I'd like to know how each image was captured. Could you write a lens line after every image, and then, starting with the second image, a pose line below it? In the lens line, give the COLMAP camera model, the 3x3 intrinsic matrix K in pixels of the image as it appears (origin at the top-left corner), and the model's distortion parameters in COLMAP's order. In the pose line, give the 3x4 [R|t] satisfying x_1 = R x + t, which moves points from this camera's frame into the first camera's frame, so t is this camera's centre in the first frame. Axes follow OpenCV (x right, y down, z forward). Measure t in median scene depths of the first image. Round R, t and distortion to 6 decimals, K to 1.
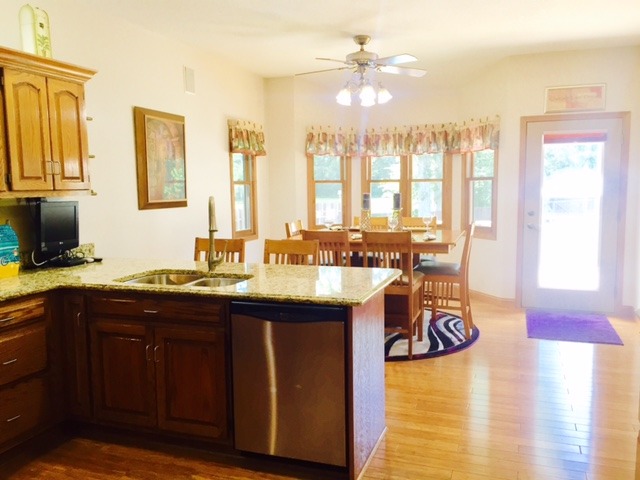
lens RADIAL K [[544.7, 0, 320.3], [0, 544.7, 240.5], [0, 0, 1]] dist [0.073560, -0.088012]
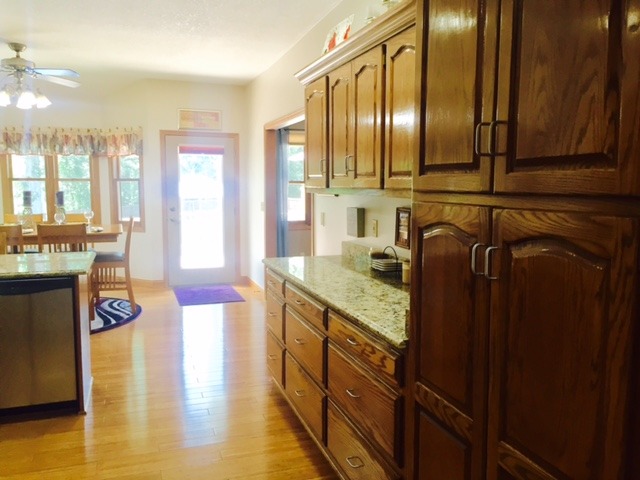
lens RADIAL K [[544.7, 0, 321.2], [0, 544.7, 242.9], [0, 0, 1]] dist [0.073560, -0.088012]
pose [[0.778901, -0.050808, 0.625085, -0.155109], [0.049755, 0.998577, 0.019168, 0.023092], [-0.625170, 0.016172, 0.780321, -0.200400]]
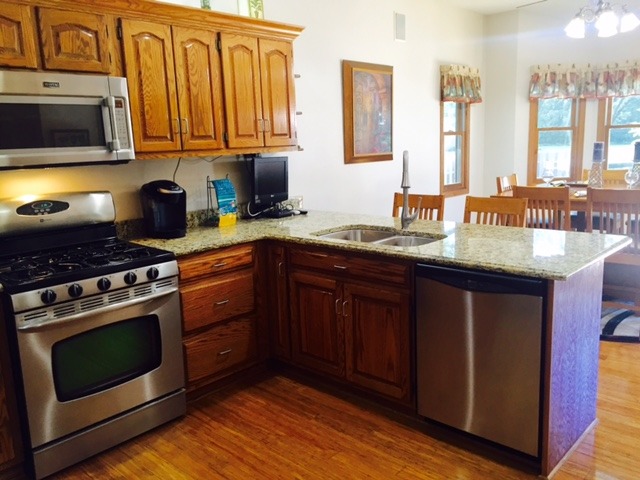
lens RADIAL K [[544.7, 0, 320.8], [0, 544.7, 239.6], [0, 0, 1]] dist [0.073560, -0.088012]
pose [[0.922010, 0.050874, -0.383809, 0.024674], [-0.017213, 0.995735, 0.090635, -0.006791], [0.386783, -0.076960, 0.918954, 0.036759]]
